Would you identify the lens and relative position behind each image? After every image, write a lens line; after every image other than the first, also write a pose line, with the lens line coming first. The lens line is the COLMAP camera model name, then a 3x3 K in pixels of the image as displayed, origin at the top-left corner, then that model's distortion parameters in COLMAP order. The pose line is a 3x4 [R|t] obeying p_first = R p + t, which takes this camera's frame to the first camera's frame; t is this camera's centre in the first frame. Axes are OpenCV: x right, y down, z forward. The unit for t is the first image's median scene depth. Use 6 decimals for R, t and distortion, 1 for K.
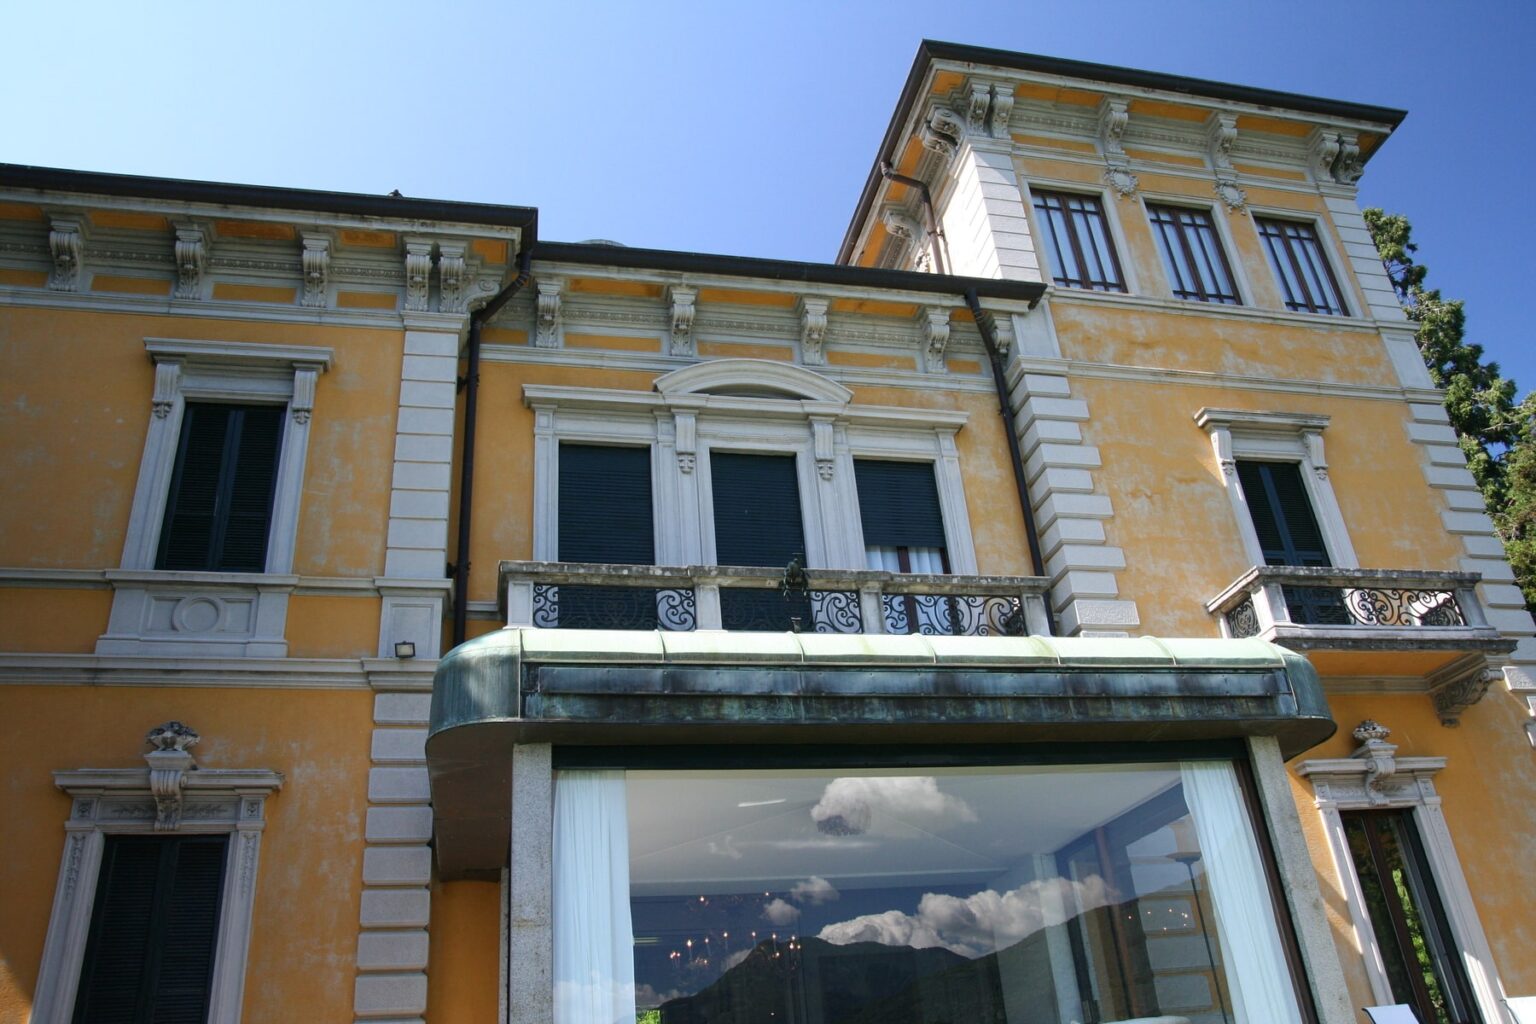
lens RADIAL K [[1188.8, 0, 764.7], [0, 1188.8, 514.2], [0, 0, 1]] dist [-0.125501, 0.117584]
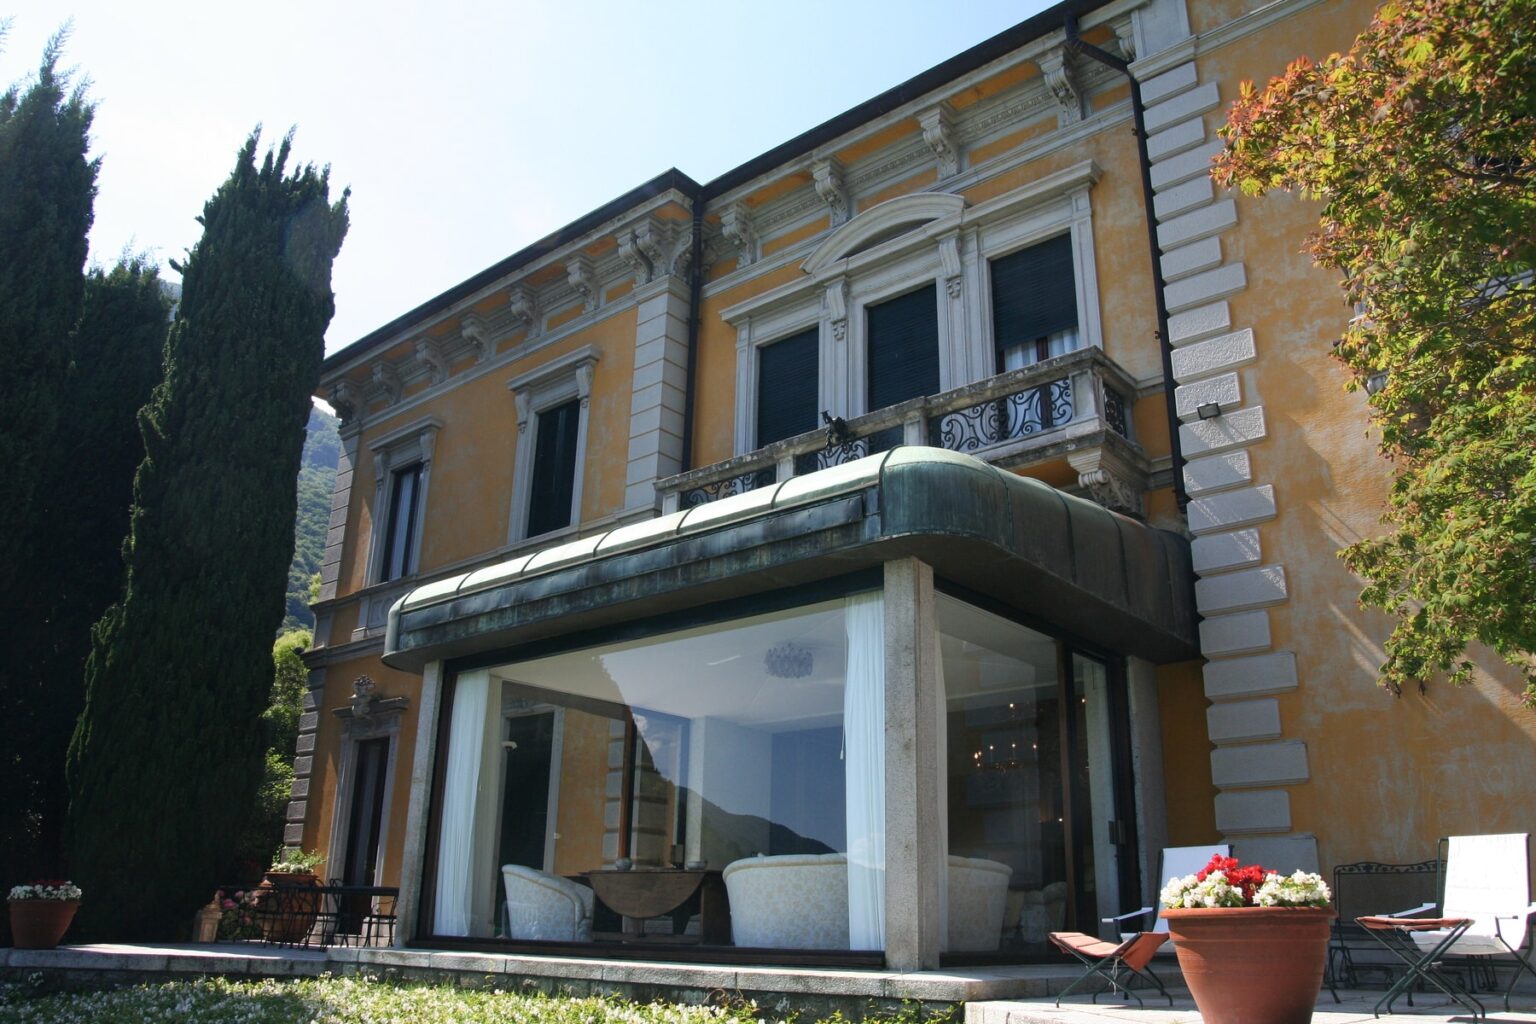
lens RADIAL K [[1188.8, 0, 764.7], [0, 1188.8, 514.2], [0, 0, 1]] dist [-0.125501, 0.117584]
pose [[0.600703, -0.187405, -0.777197, 0.769440], [0.325856, 0.945116, 0.023962, 0.073688], [0.730050, -0.267649, 0.628801, 0.259179]]
